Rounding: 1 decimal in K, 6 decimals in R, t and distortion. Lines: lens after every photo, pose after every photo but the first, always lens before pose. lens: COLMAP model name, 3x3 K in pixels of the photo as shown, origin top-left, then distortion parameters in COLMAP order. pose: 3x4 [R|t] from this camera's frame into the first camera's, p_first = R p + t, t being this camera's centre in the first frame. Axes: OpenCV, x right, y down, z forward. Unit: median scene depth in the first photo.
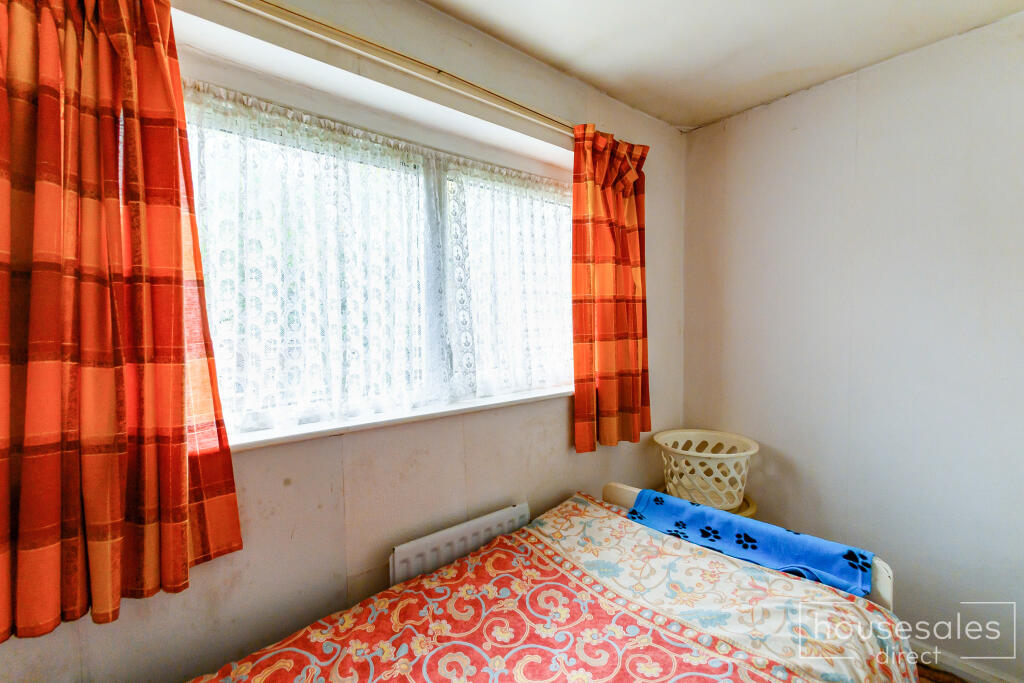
lens RADIAL K [[454.9, 0, 512.0], [0, 454.9, 341.5], [0, 0, 1]] dist [0.000234, 0.001060]
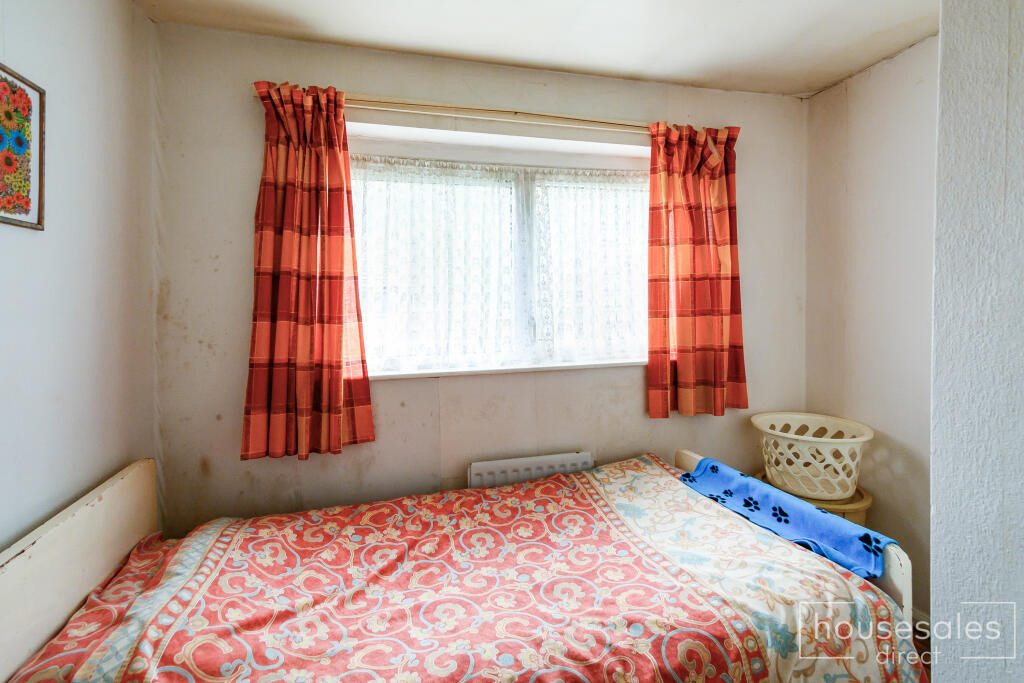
lens RADIAL K [[467.8, 0, 508.2], [0, 467.8, 300.4], [0, 0, 1]] dist [-0.012073, 0.000521]
pose [[0.896570, 0.000720, -0.442902, 0.438326], [-0.015379, 0.999446, -0.029508, -0.001500], [0.442636, 0.033267, 0.896084, -0.225764]]
